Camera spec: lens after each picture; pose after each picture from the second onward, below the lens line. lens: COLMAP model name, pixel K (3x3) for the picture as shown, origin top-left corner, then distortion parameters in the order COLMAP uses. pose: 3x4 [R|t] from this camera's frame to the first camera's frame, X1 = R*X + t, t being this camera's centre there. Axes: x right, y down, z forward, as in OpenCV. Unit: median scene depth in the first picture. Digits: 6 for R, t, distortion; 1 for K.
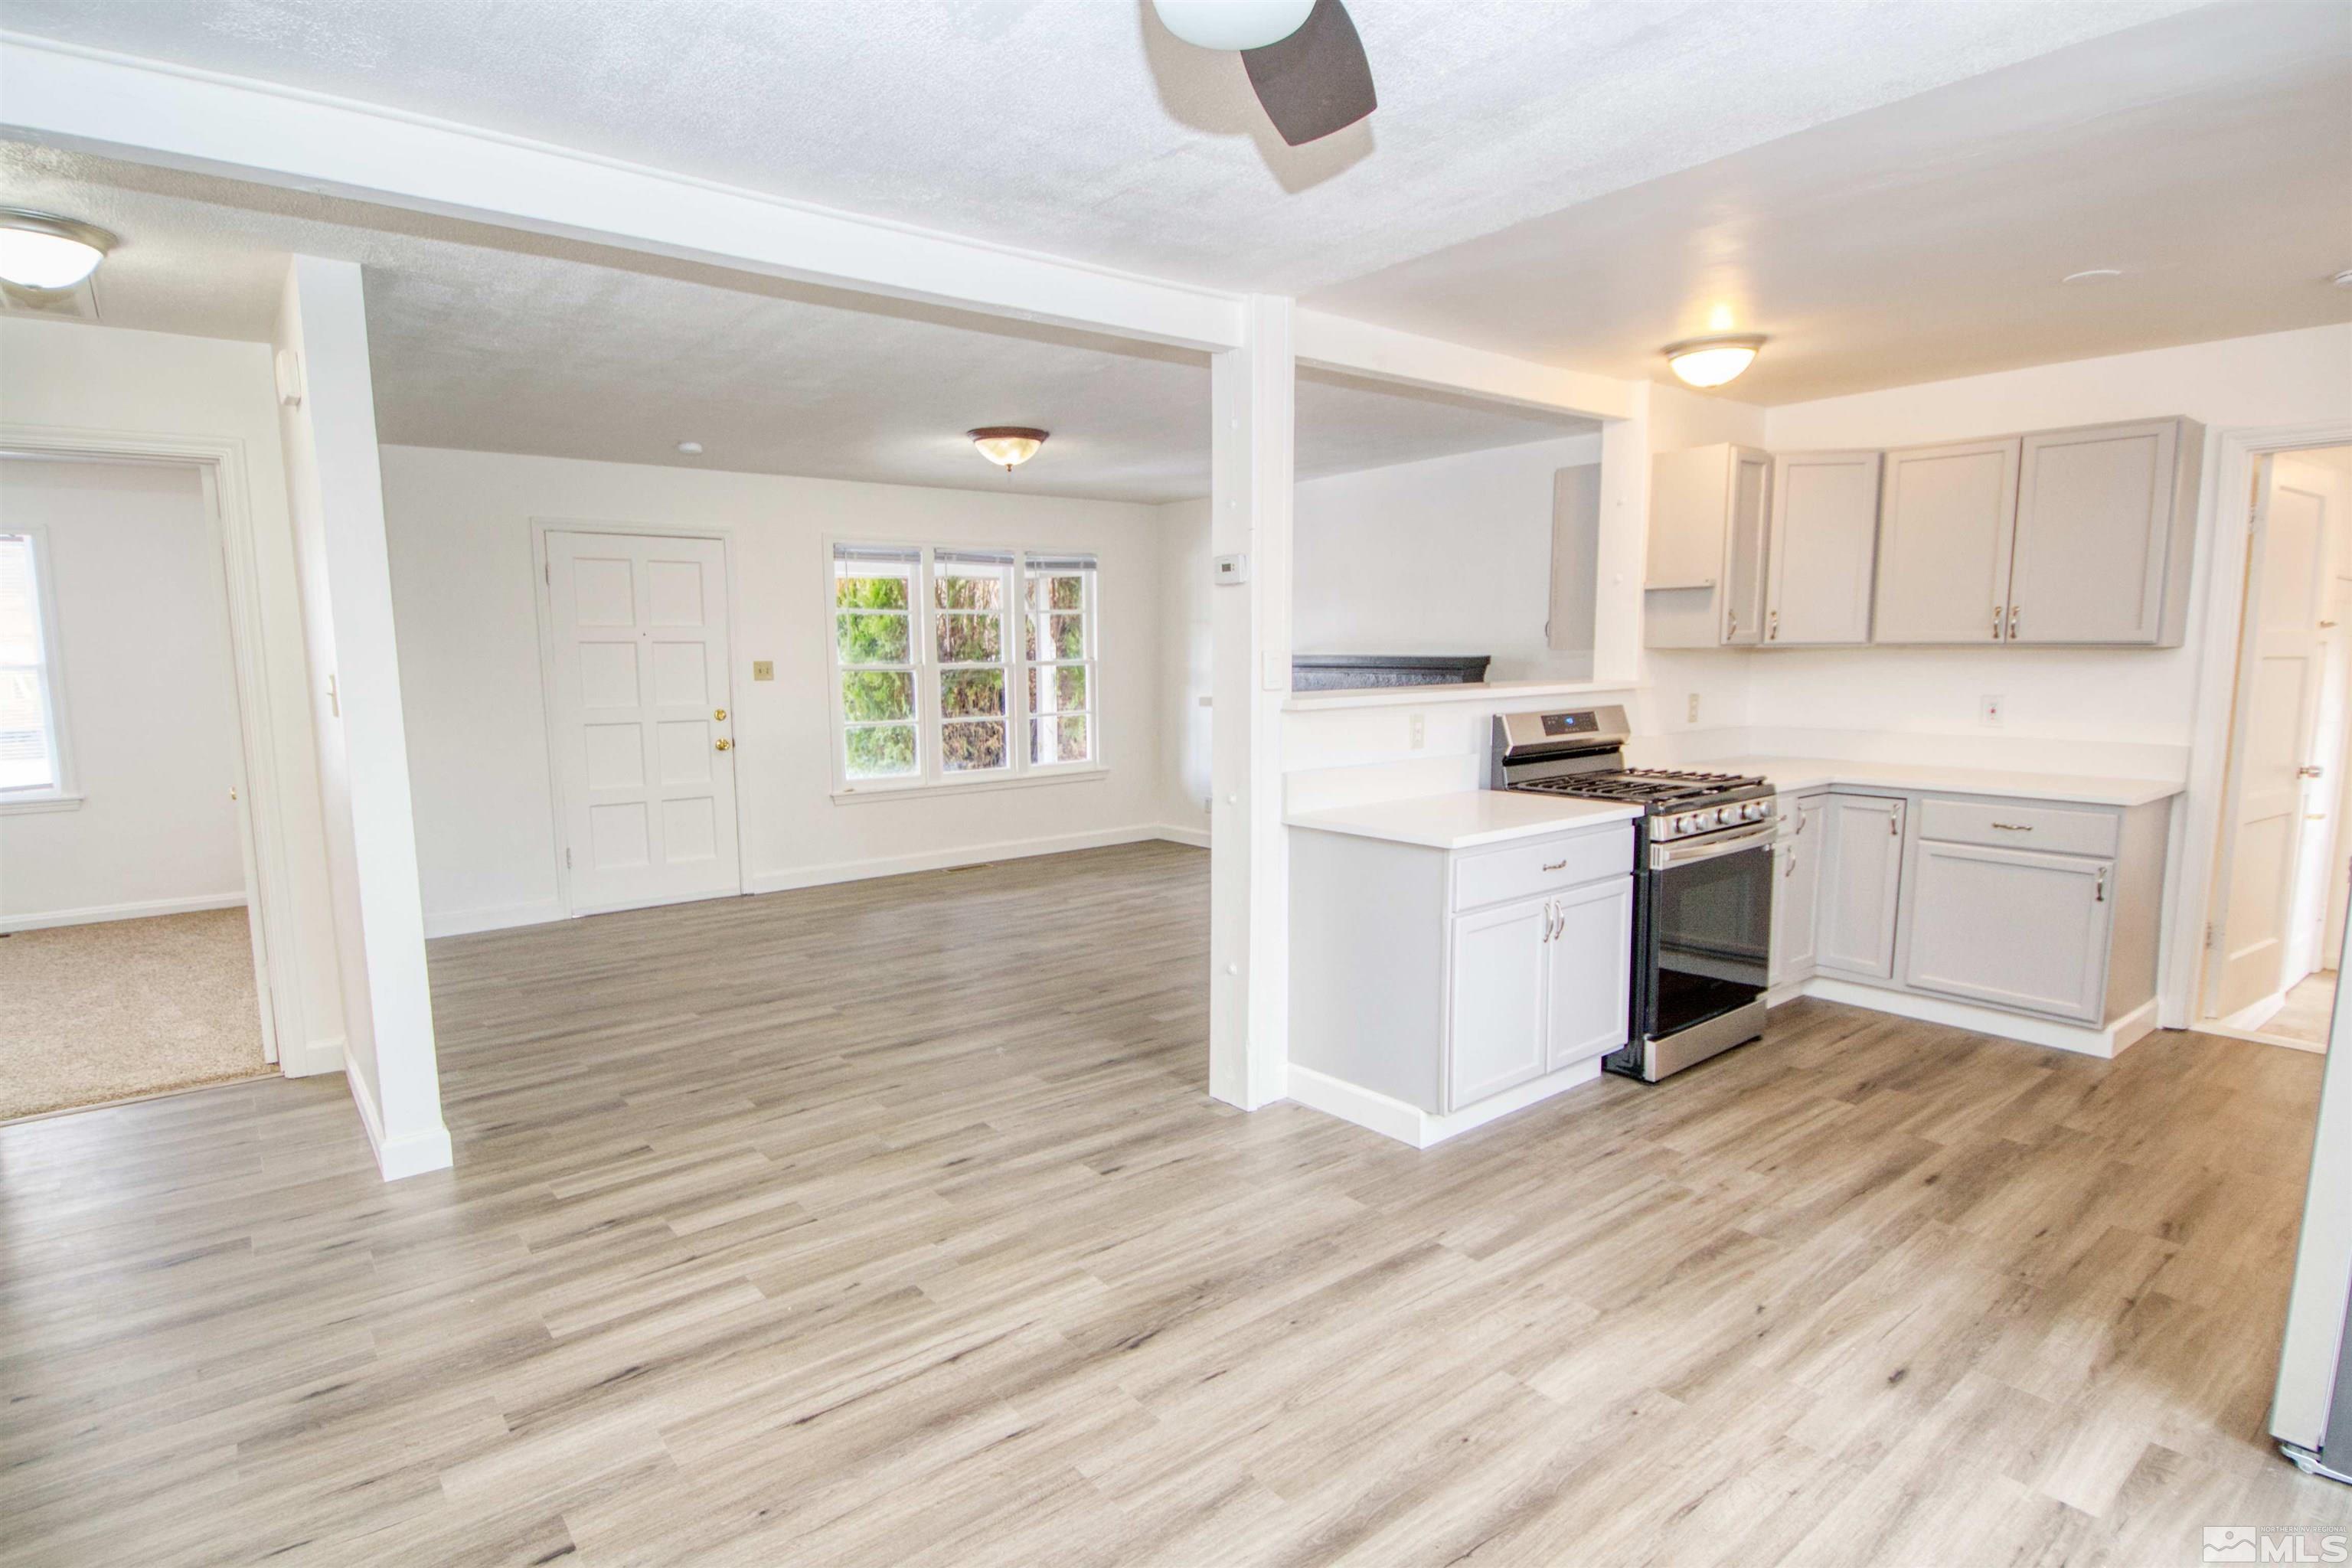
lens RADIAL K [[1195.9, 0, 1154.5], [0, 1195.9, 804.3], [0, 0, 1]] dist [0.014061, -0.018376]
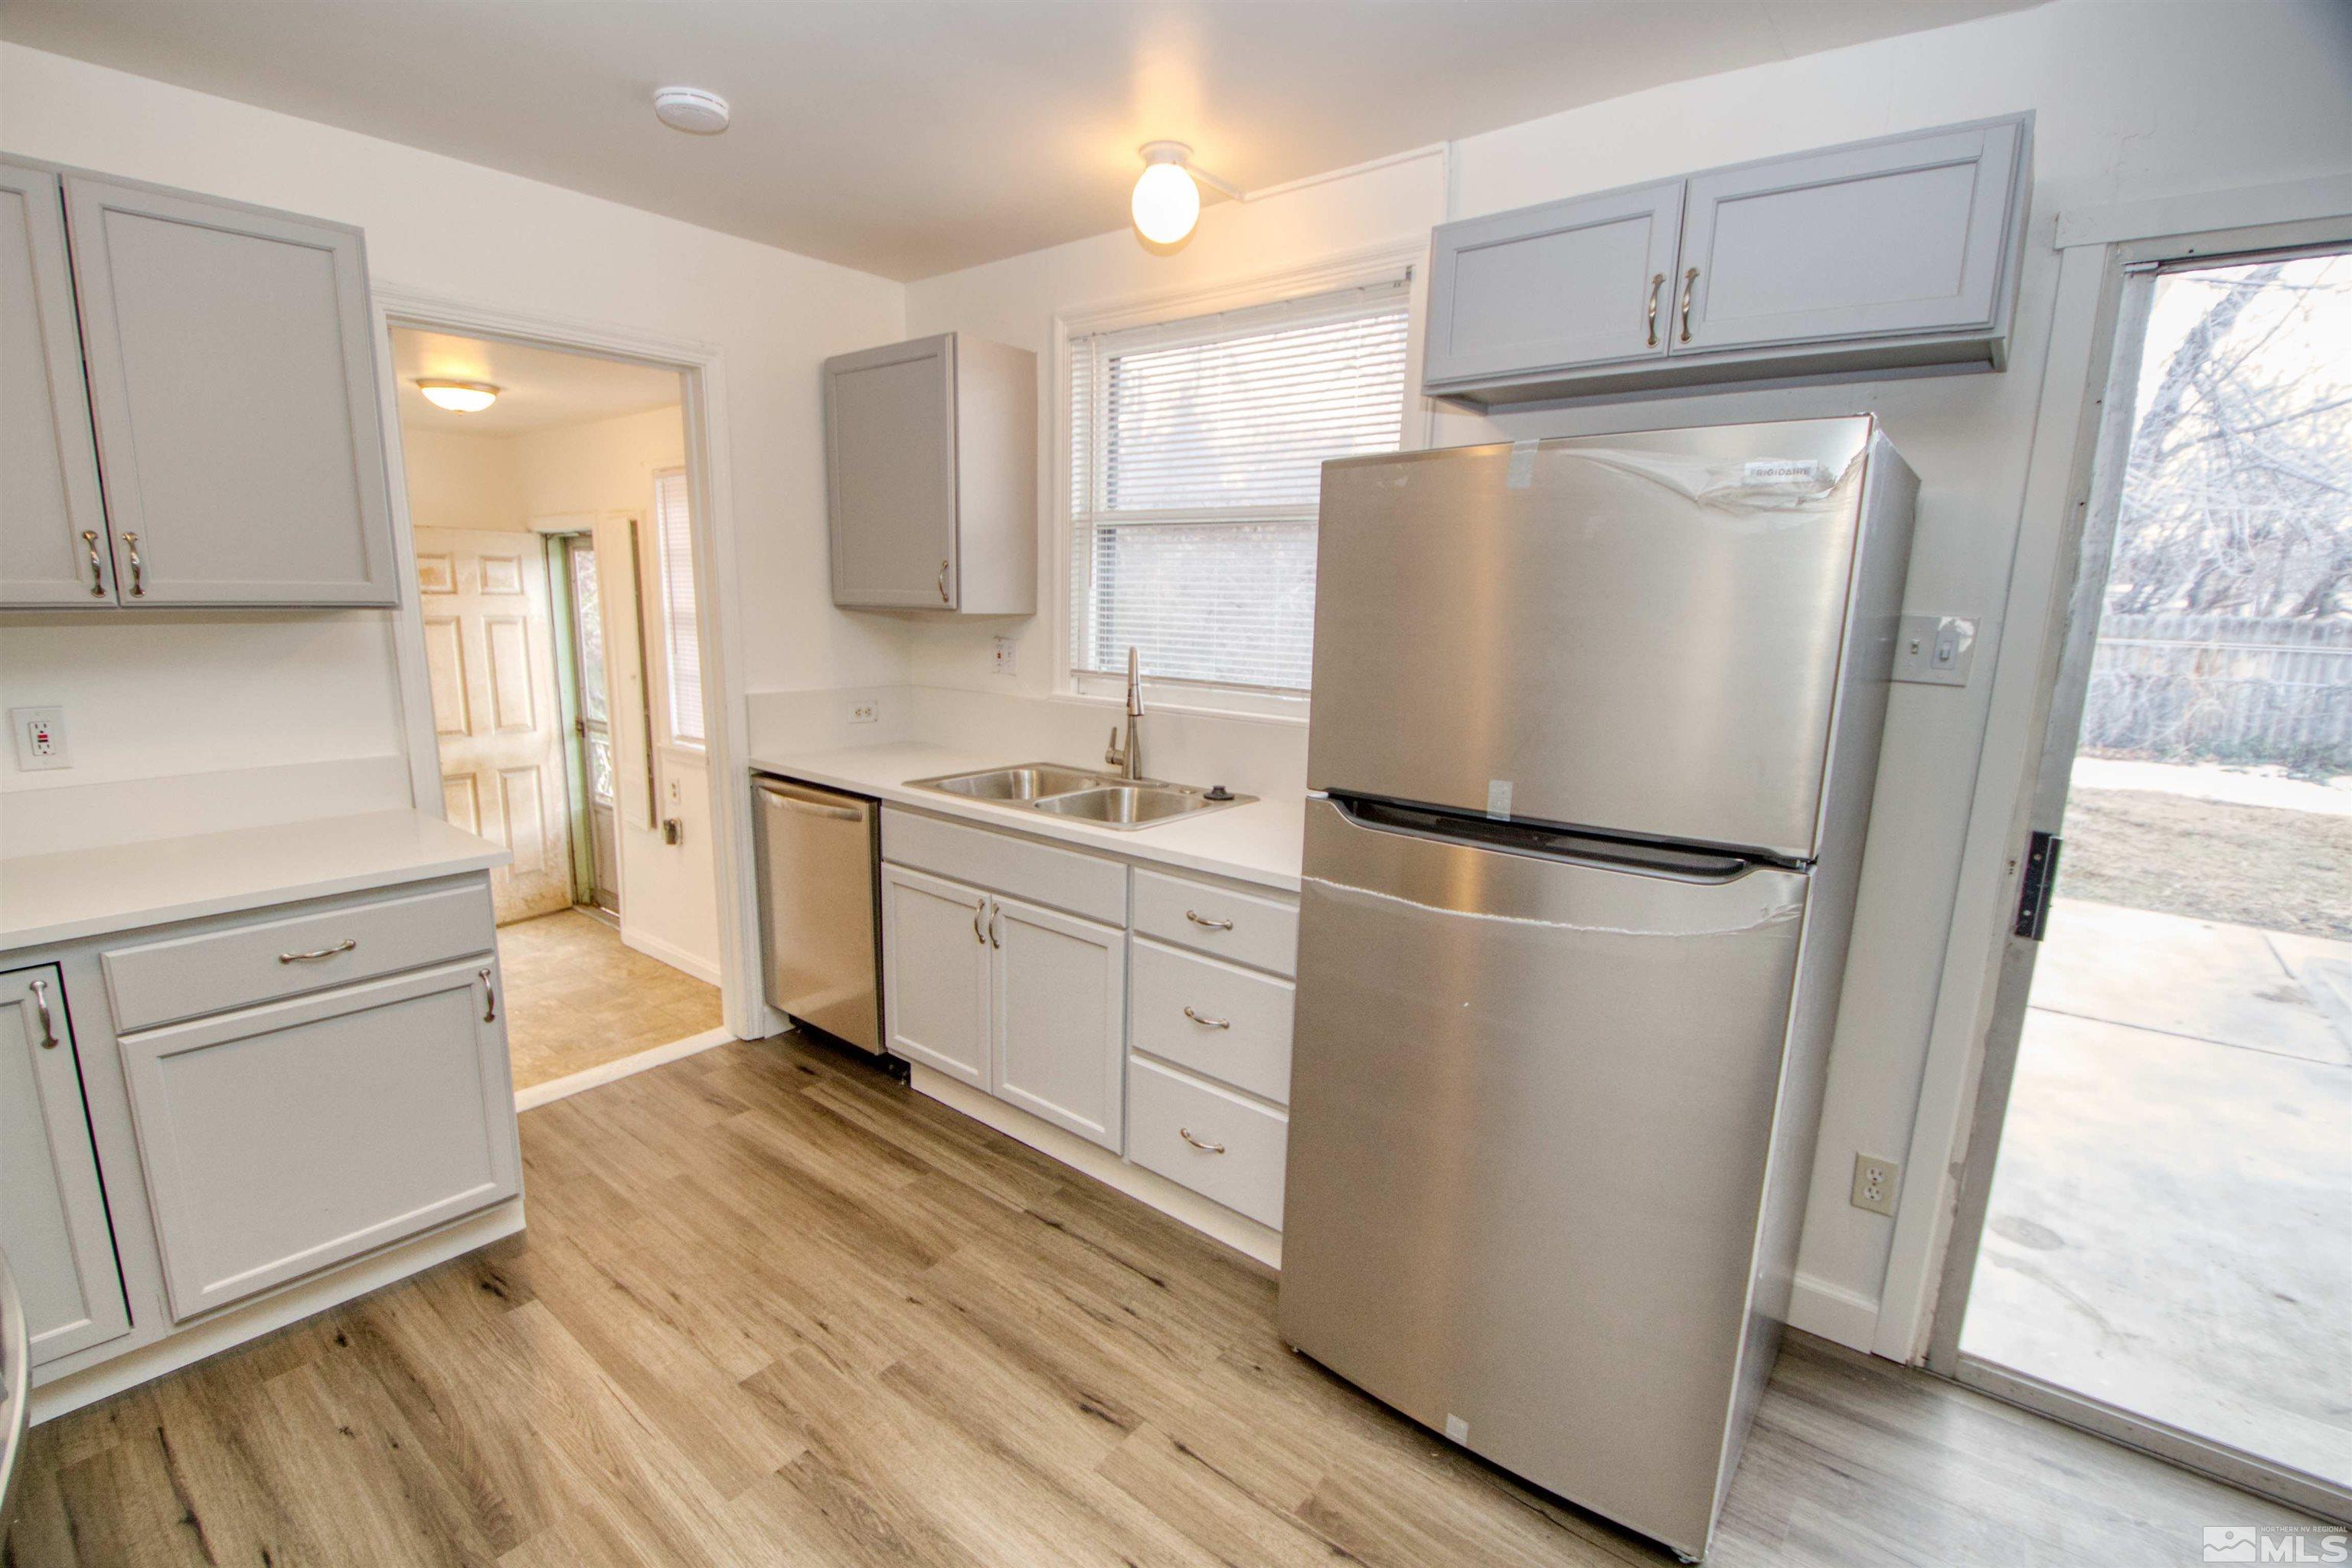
lens RADIAL K [[1046.8, 0, 1150.0], [0, 1046.8, 806.9], [0, 0, 1]] dist [0.014187, -0.020293]
pose [[-0.212937, -0.190858, 0.958244, 0.194464], [0.107420, 0.970218, 0.217113, -0.105137], [-0.971143, 0.149166, -0.186093, 0.705359]]
